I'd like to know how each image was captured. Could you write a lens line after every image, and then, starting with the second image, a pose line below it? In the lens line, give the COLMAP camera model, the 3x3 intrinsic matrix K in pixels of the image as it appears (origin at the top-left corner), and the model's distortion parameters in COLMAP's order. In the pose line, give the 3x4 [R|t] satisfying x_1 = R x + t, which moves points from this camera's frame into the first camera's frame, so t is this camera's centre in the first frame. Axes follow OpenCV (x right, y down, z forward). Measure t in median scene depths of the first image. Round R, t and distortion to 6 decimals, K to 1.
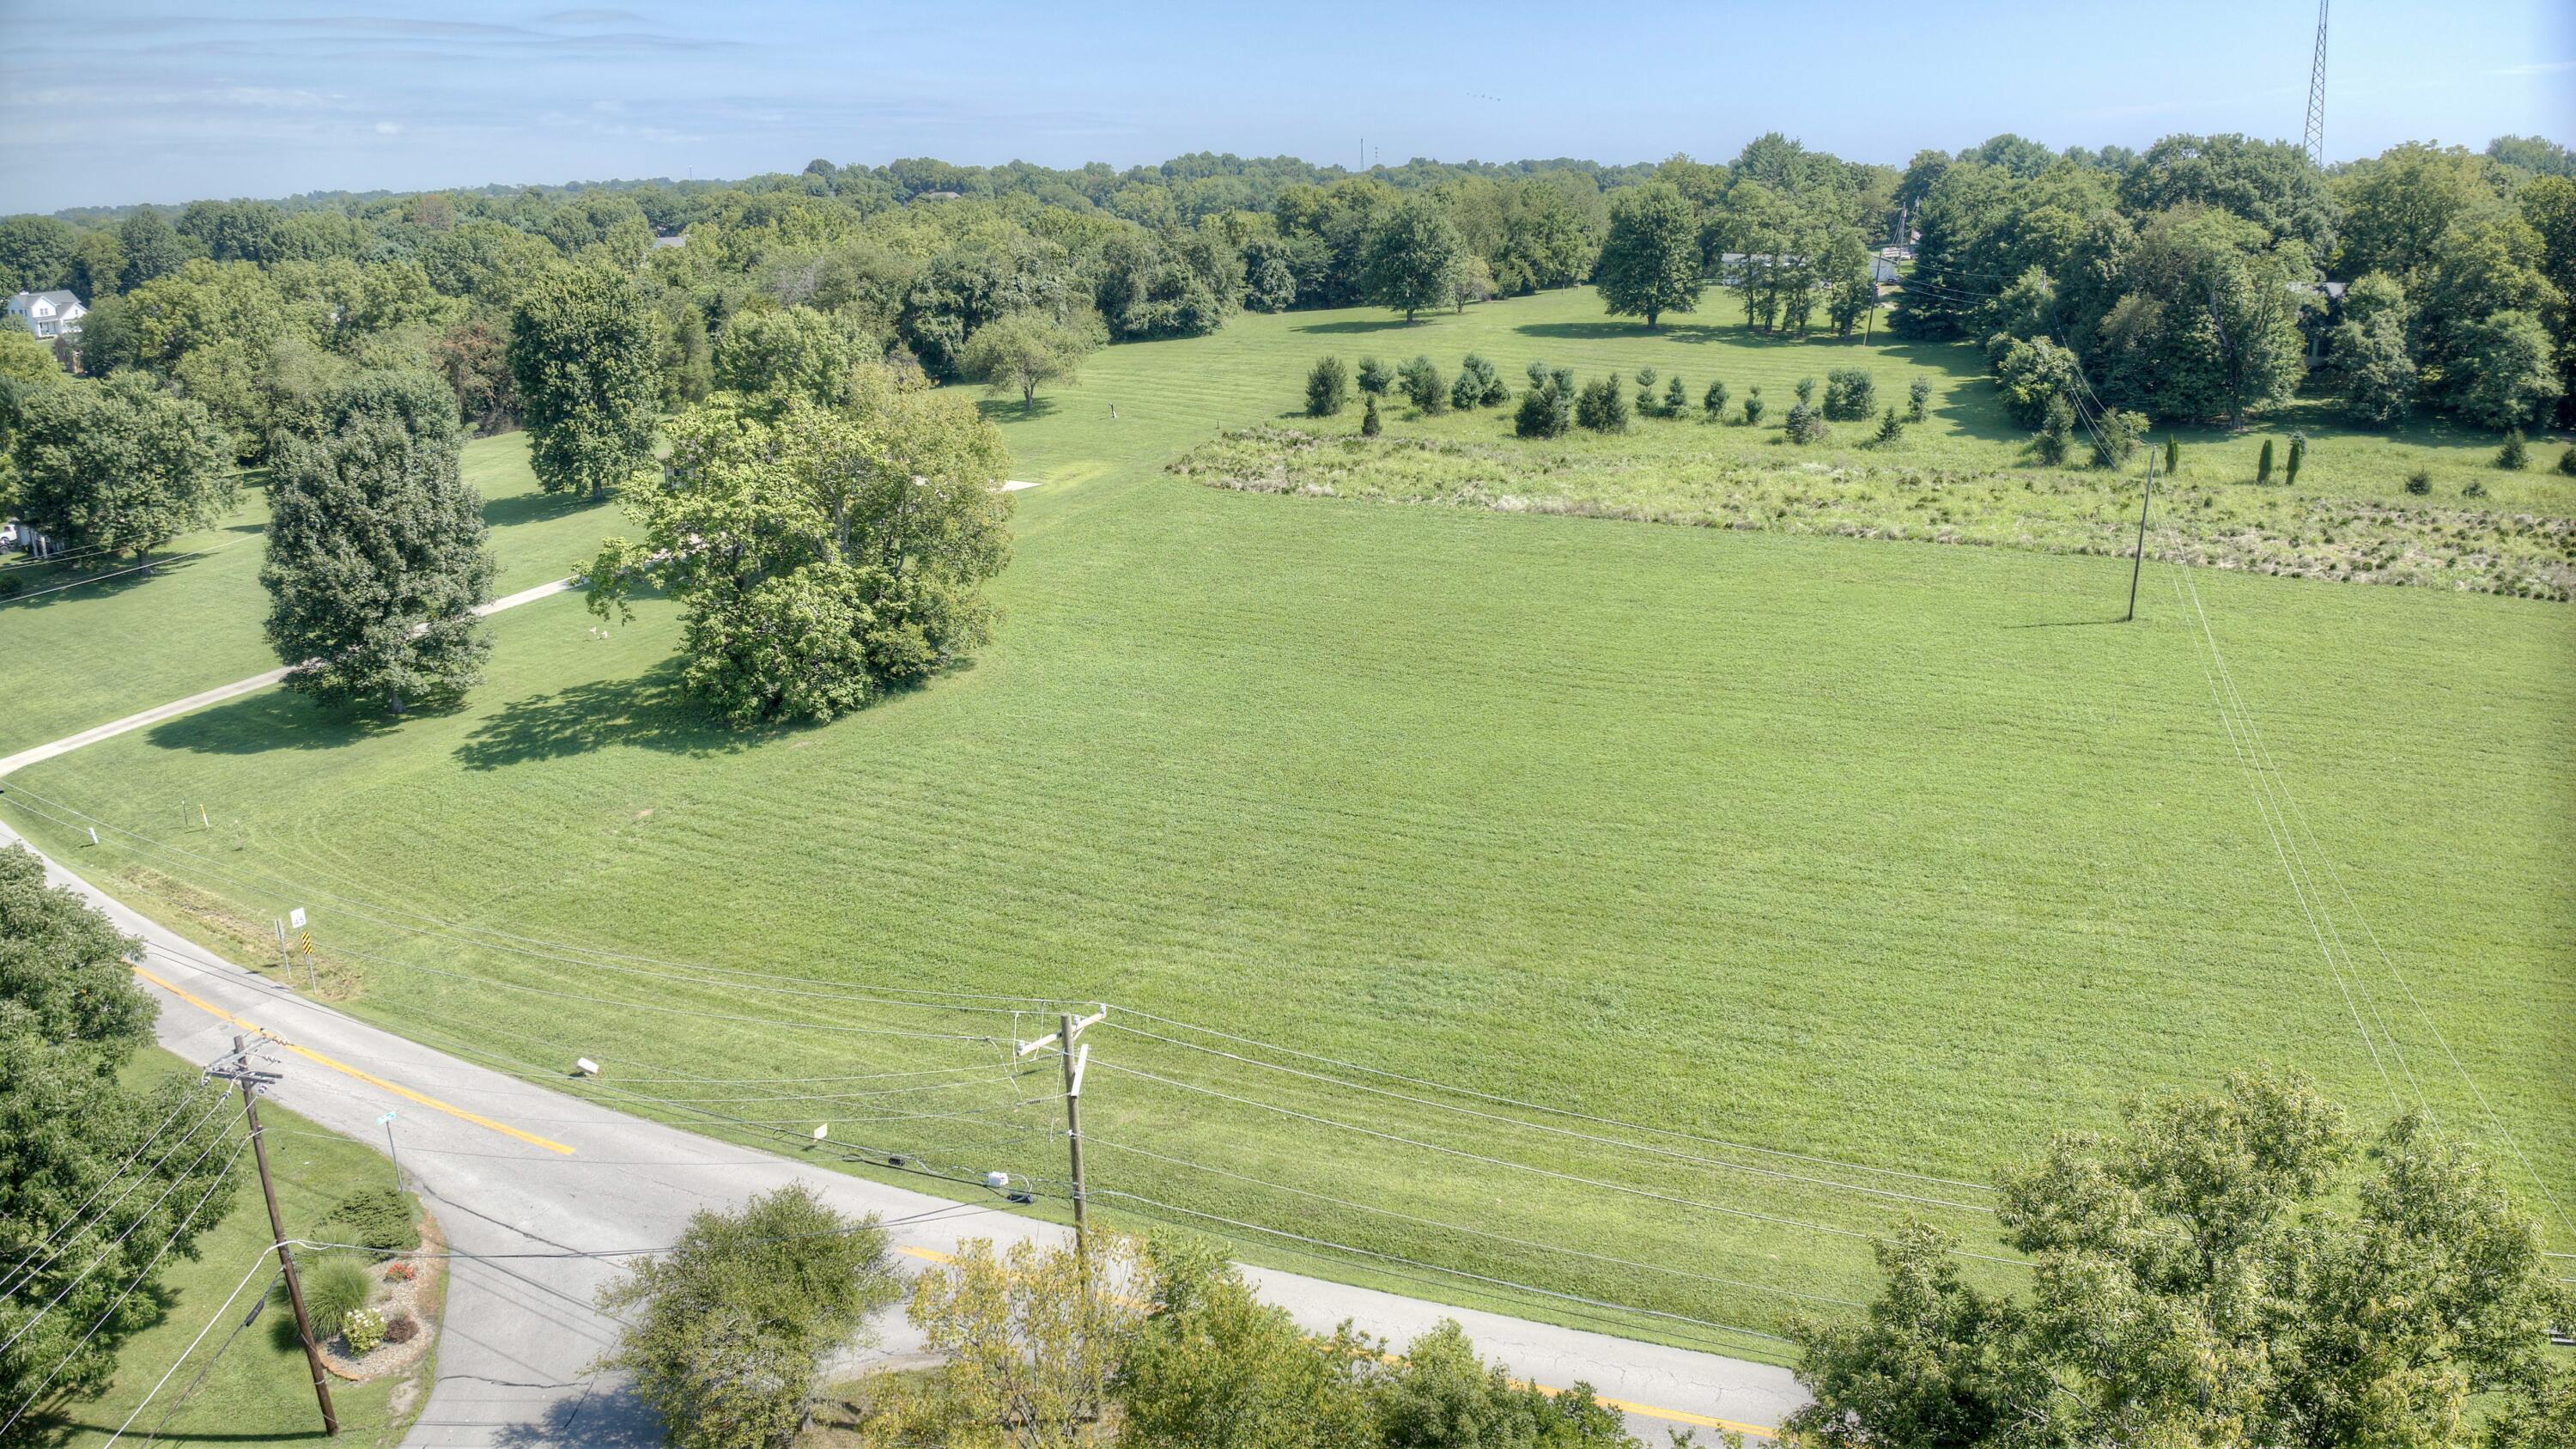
lens RADIAL K [[1818.2, 0, 1296.7], [0, 1818.2, 720.0], [0, 0, 1]] dist [-0.100948, -0.018842]
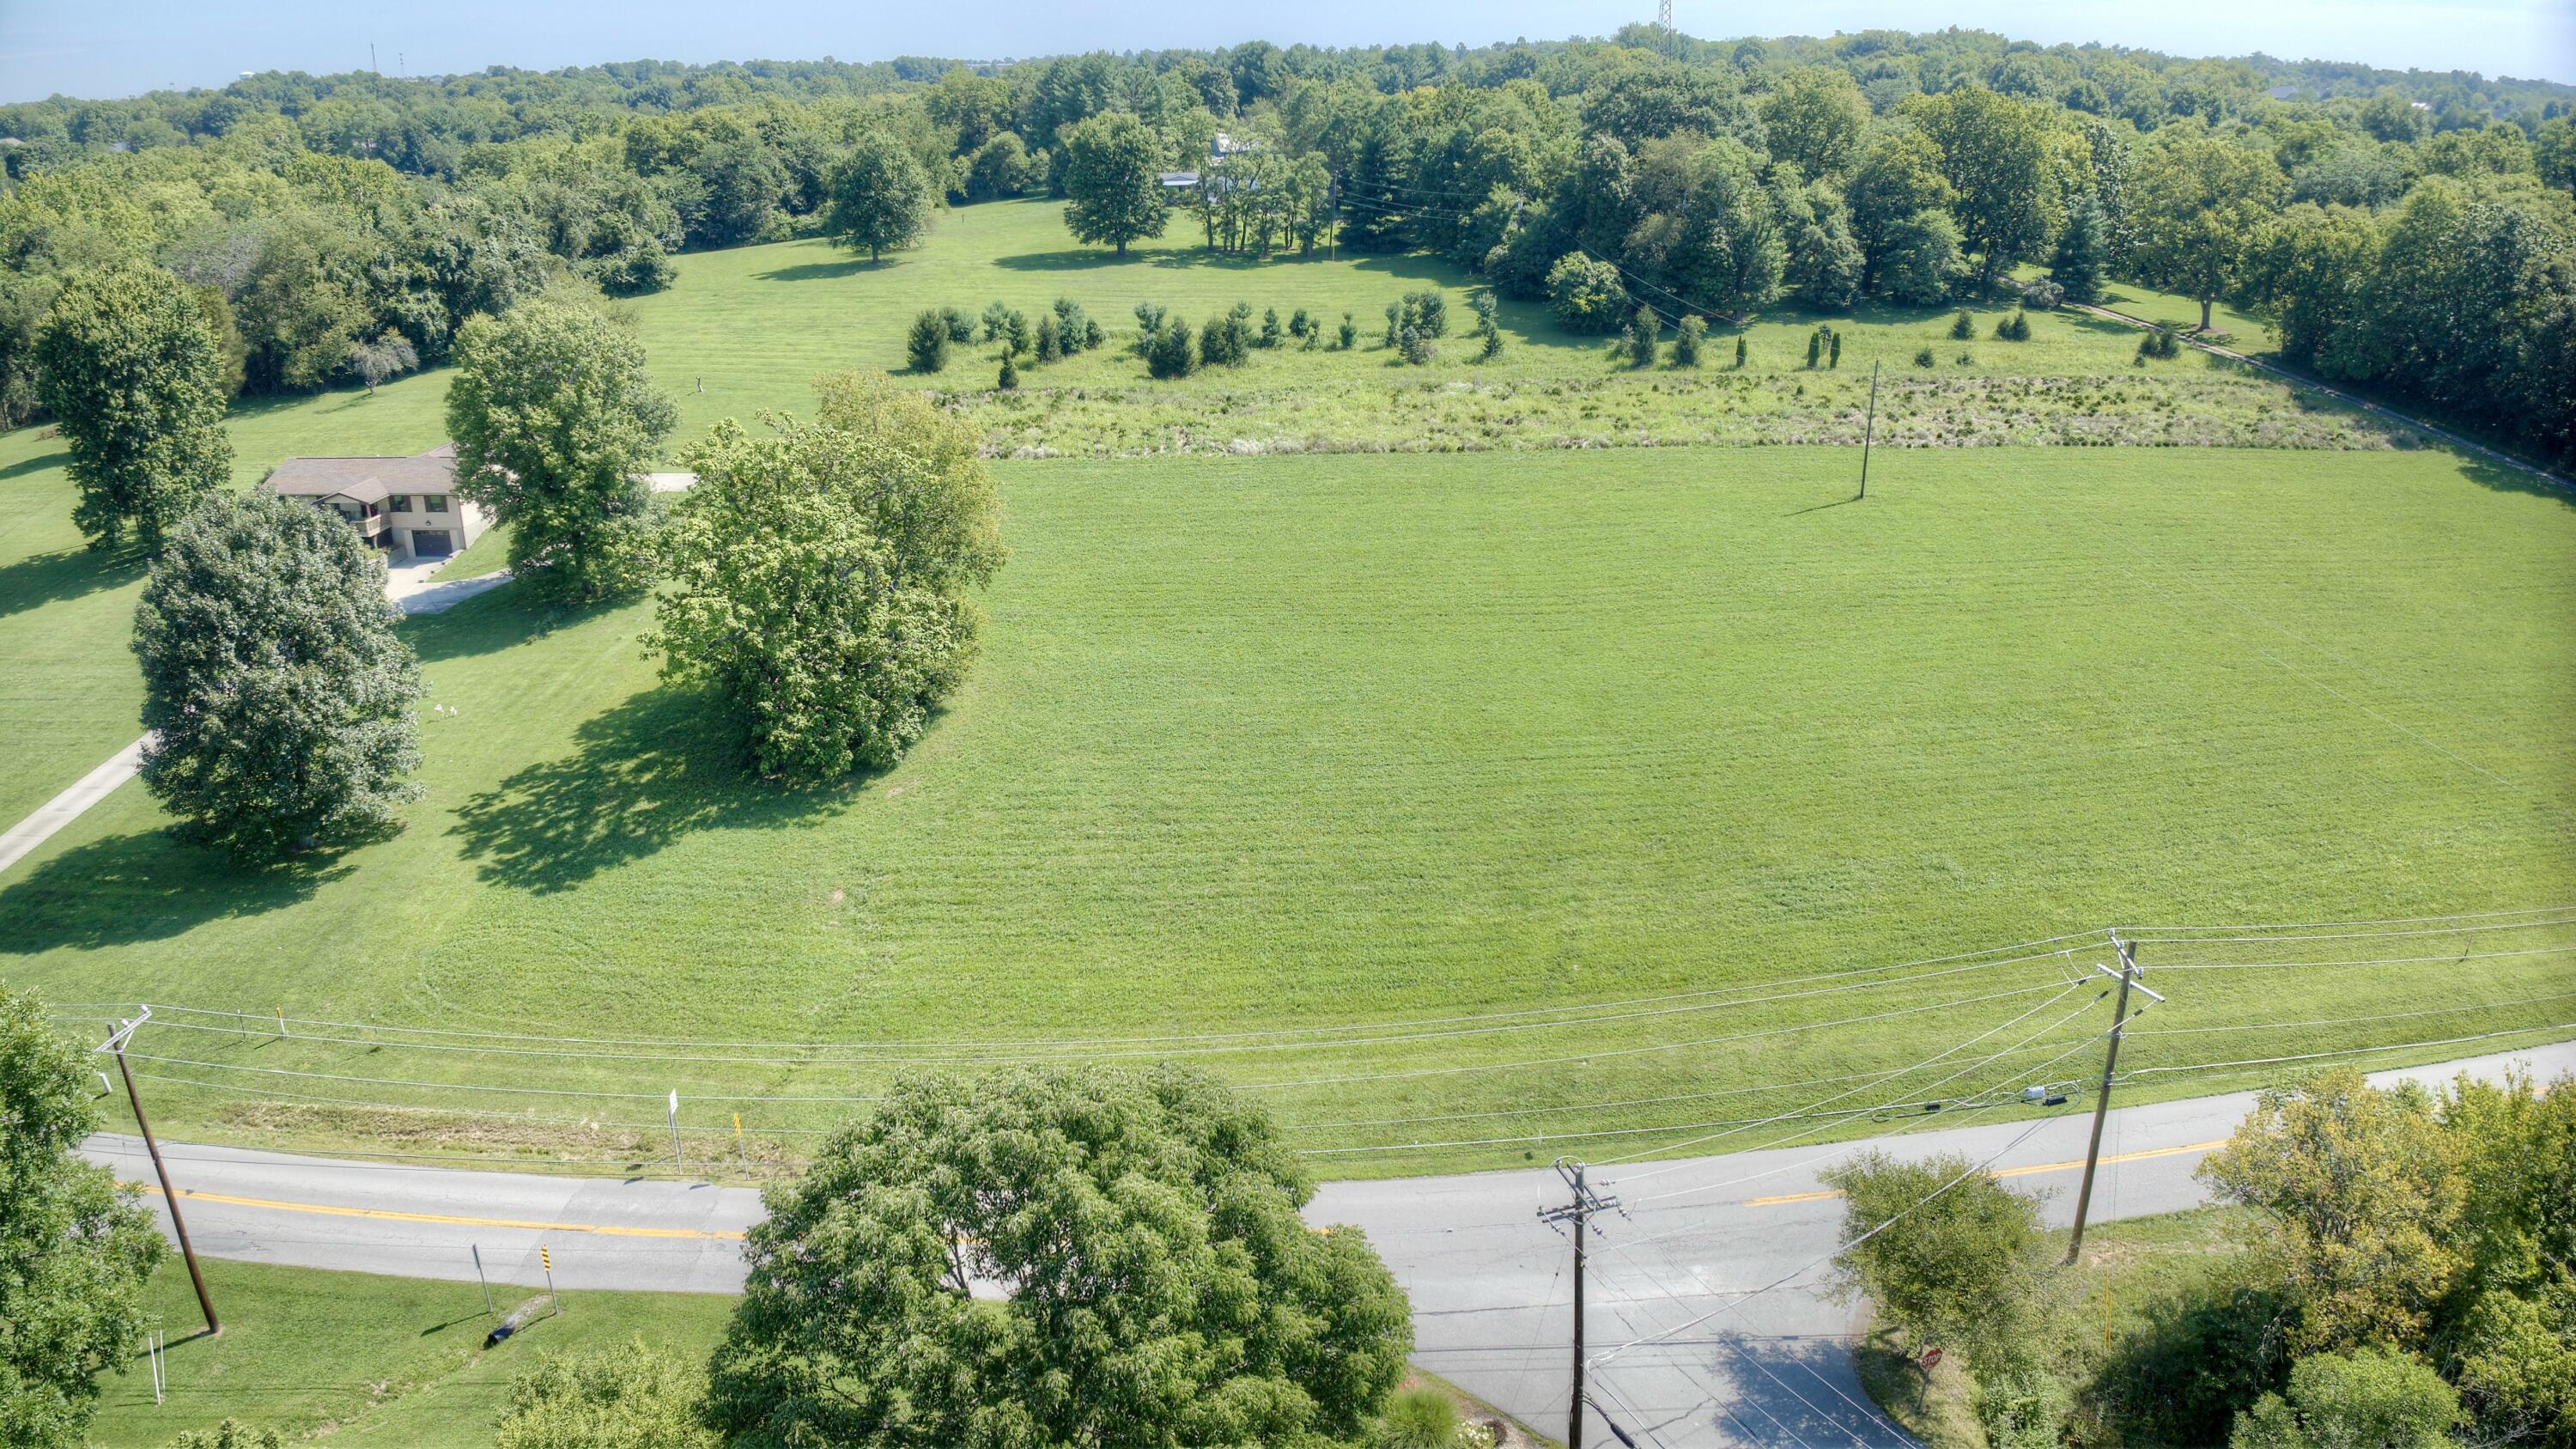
lens RADIAL K [[1818.2, 0, 1298.1], [0, 1818.2, 712.6], [0, 0, 1]] dist [-0.100948, -0.018842]
pose [[0.872210, -0.163163, 0.461116, -0.358067], [0.137970, 0.986511, 0.088097, -0.055160], [-0.469271, -0.013219, 0.882956, 0.058426]]
